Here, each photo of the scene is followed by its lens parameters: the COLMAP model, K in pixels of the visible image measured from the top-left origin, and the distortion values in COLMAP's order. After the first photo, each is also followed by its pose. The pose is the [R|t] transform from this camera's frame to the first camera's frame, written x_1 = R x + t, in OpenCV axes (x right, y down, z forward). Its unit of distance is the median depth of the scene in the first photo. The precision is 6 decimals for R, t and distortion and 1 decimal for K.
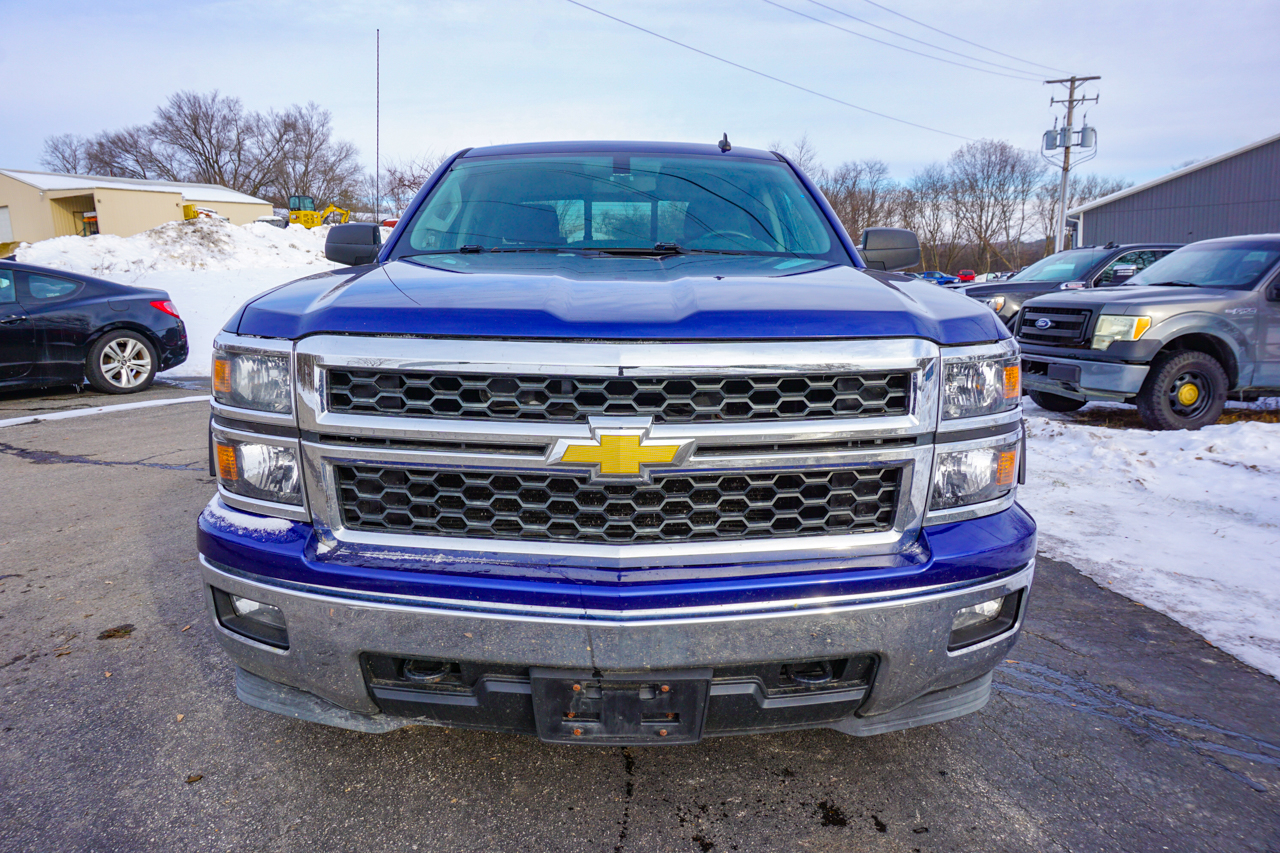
lens RADIAL K [[842.9, 0, 634.2], [0, 842.9, 424.6], [0, 0, 1]] dist [-0.035982, 0.014838]
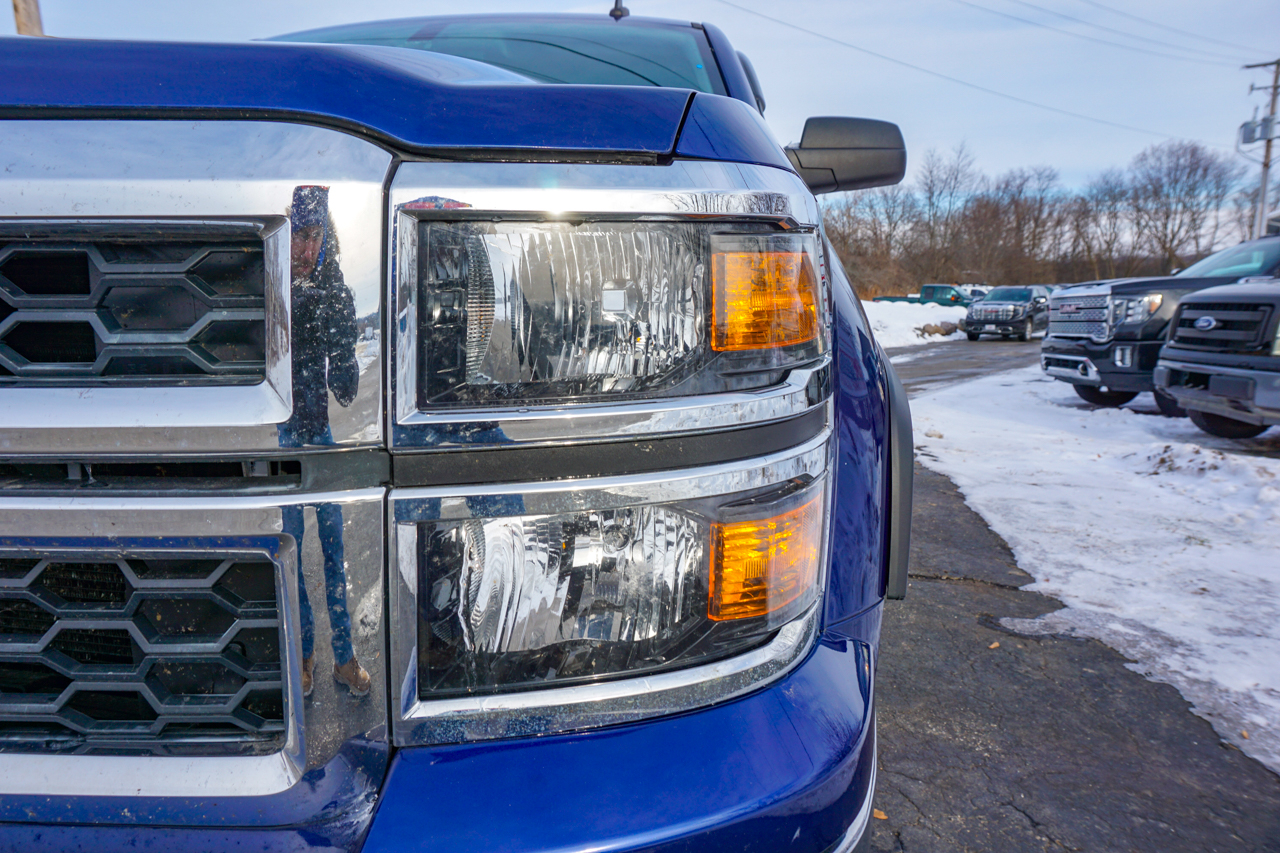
lens RADIAL K [[842.9, 0, 634.2], [0, 842.9, 424.6], [0, 0, 1]] dist [-0.035982, 0.014838]
pose [[0.984283, 0.029246, -0.174157, 0.023594], [-0.032227, 0.999378, -0.014313, 0.000111], [0.173630, 0.019700, 0.984614, 0.034368]]
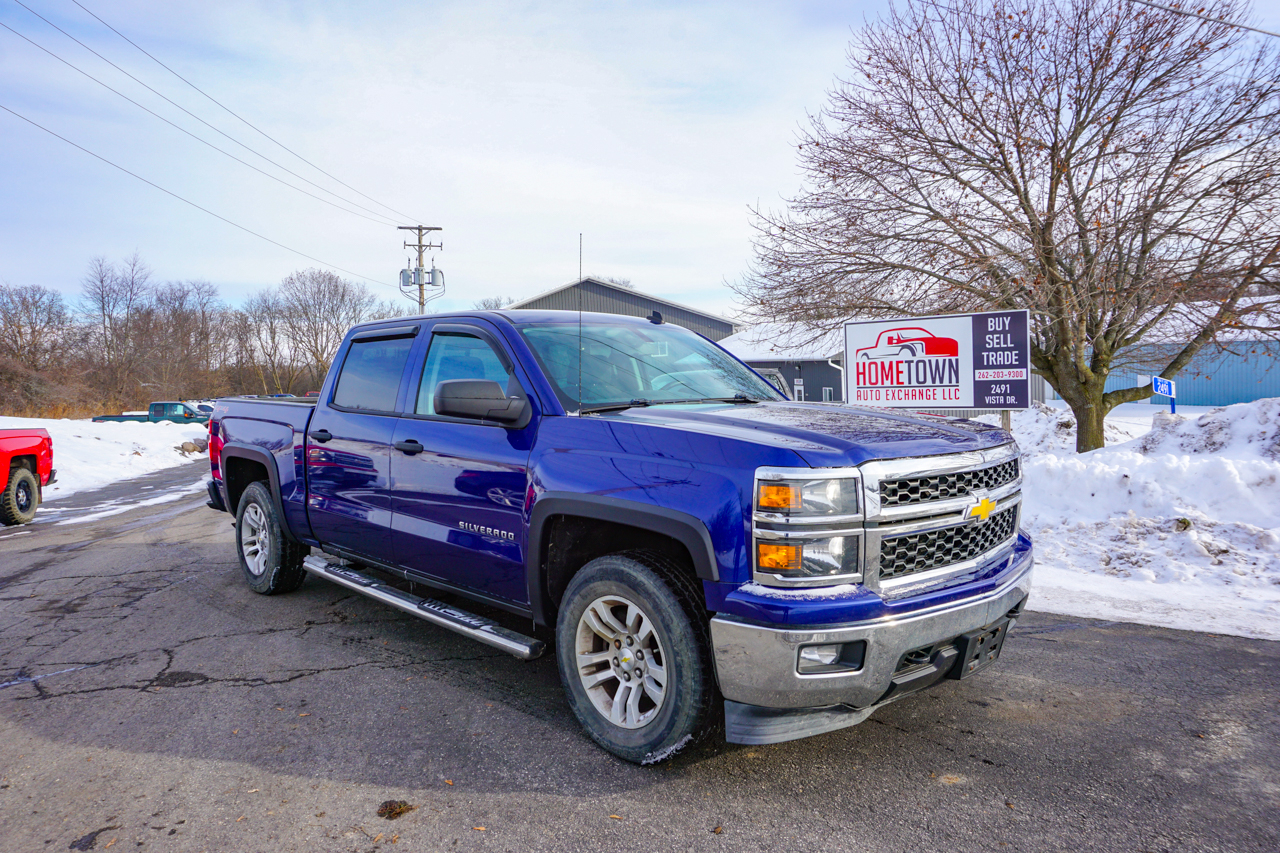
lens RADIAL K [[842.9, 0, 634.2], [0, 842.9, 424.6], [0, 0, 1]] dist [-0.035982, 0.014838]
pose [[0.718805, -0.044888, 0.693761, -0.081932], [0.142720, 0.986187, -0.084063, -0.004689], [-0.680404, 0.159438, 0.715283, 0.005611]]
